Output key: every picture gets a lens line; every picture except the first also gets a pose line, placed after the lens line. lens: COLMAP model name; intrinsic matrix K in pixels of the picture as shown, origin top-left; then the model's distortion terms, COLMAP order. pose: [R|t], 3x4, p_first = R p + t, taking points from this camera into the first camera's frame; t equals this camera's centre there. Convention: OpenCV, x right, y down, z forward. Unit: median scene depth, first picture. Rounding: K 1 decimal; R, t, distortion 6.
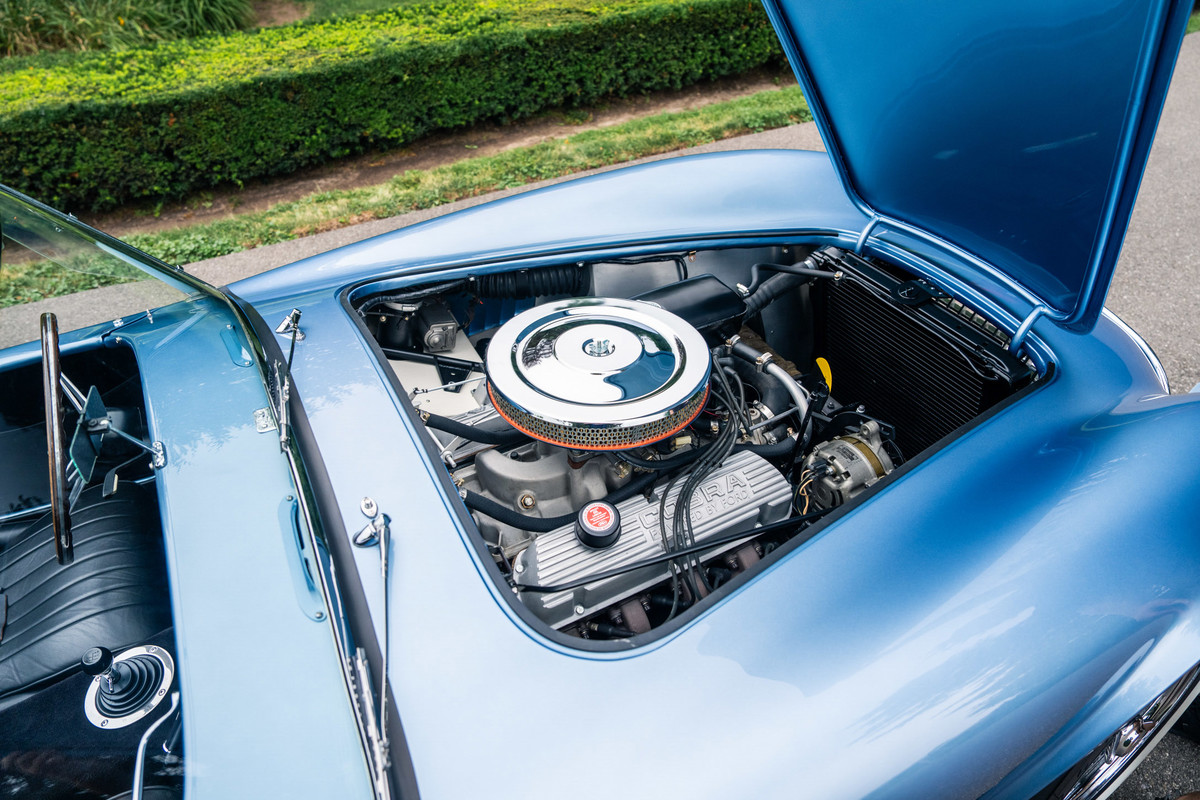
lens RADIAL K [[834.4, 0, 606.9], [0, 834.4, 417.7], [0, 0, 1]] dist [-0.105862, 0.080056]
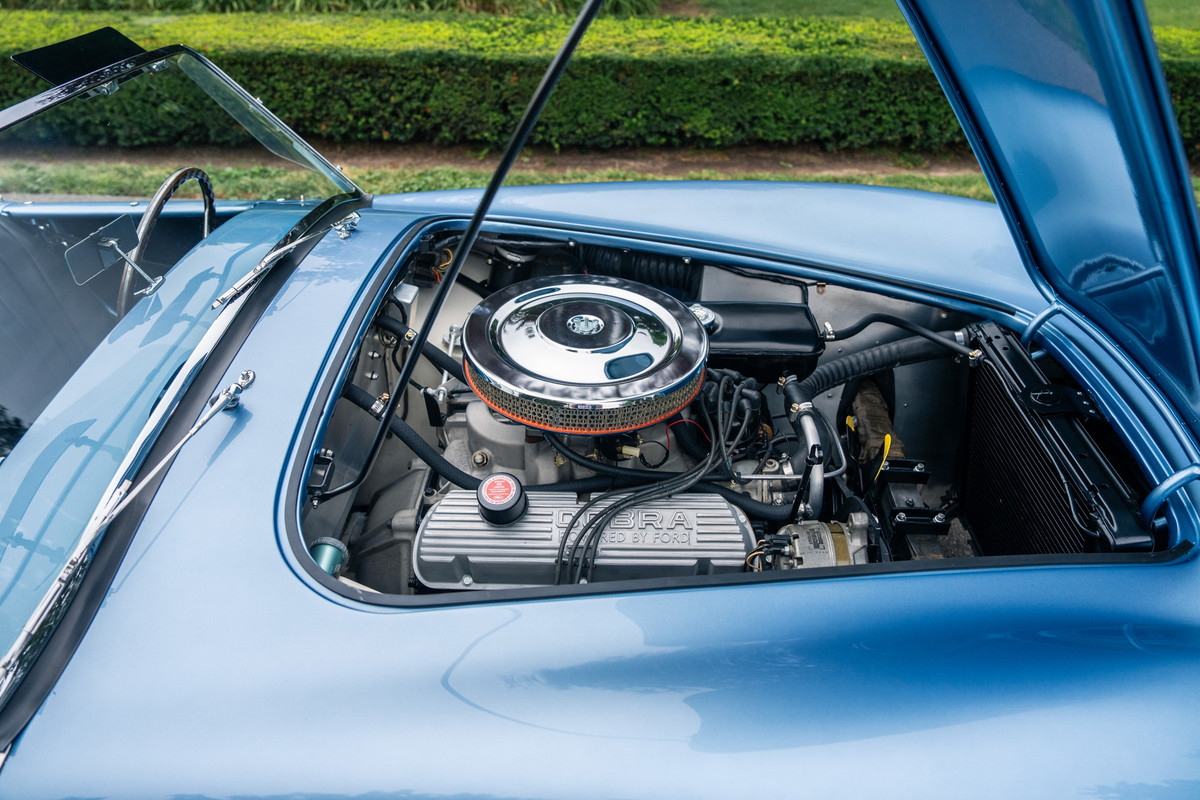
lens RADIAL K [[834.4, 0, 599.2], [0, 834.4, 406.5], [0, 0, 1]] dist [-0.105862, 0.080056]
pose [[0.859028, 0.315302, -0.403306, 0.144827], [-0.334415, 0.942114, 0.024245, -0.009886], [0.387605, 0.114044, 0.914744, 0.061736]]
